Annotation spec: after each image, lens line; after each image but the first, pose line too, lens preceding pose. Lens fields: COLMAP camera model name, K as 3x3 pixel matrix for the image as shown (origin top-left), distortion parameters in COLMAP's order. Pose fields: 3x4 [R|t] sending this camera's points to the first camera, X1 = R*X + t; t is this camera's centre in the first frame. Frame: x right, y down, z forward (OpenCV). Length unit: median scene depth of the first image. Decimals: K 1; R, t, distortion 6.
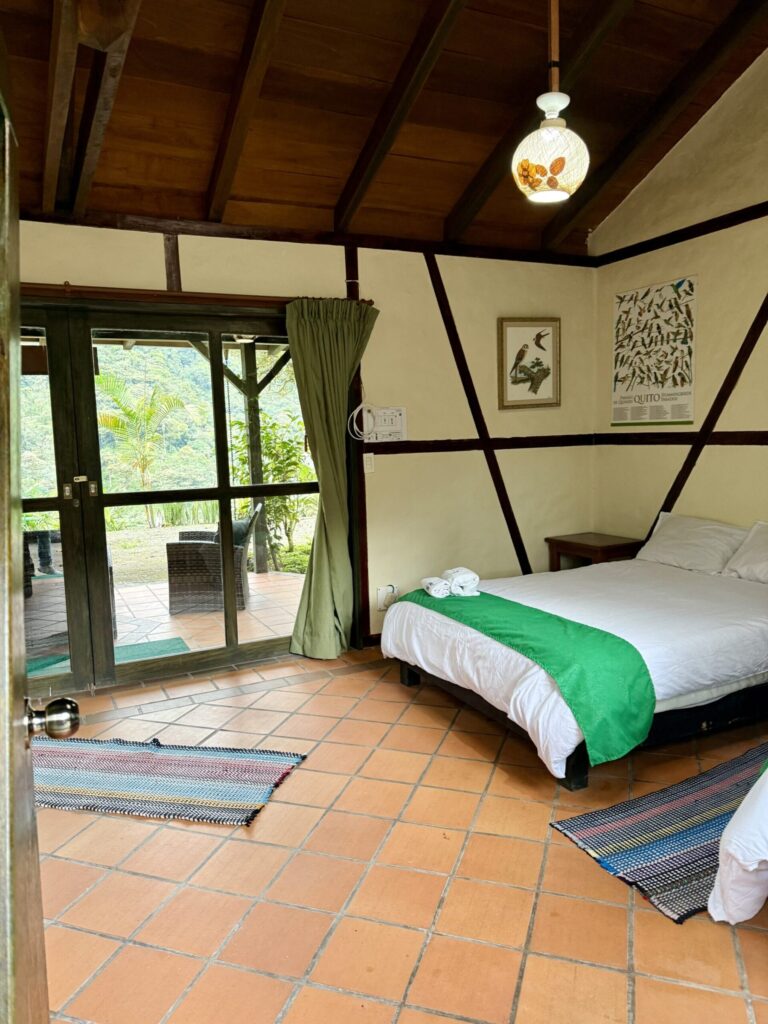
lens RADIAL K [[722.1, 0, 384.0], [0, 722.1, 512.0], [0, 0, 1]] dist [-0.001585, -0.001126]
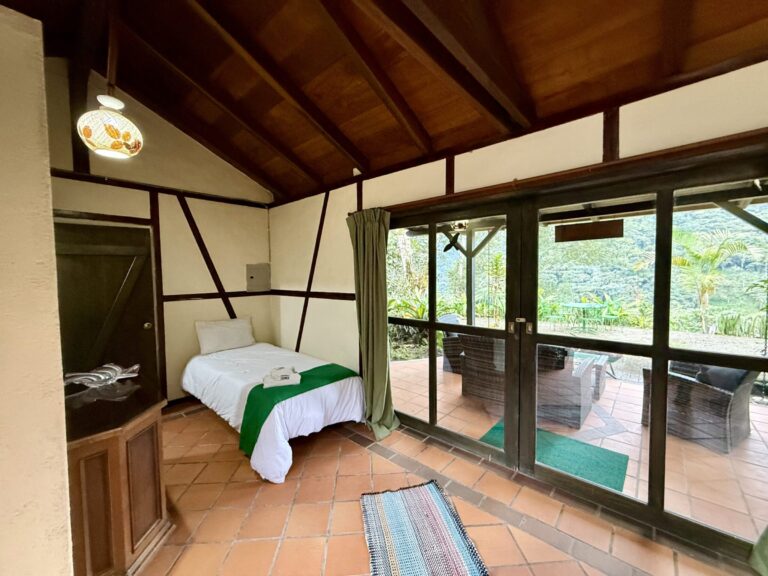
lens RADIAL K [[304.7, 0, 396.0], [0, 304.7, 285.0], [0, 0, 1]] dist [0.002915, 0.000478]
pose [[0.386844, 0.065659, -0.919805, 0.018656], [-0.103522, 0.994249, 0.027435, -0.104533], [0.916316, 0.084607, 0.391416, 0.553719]]
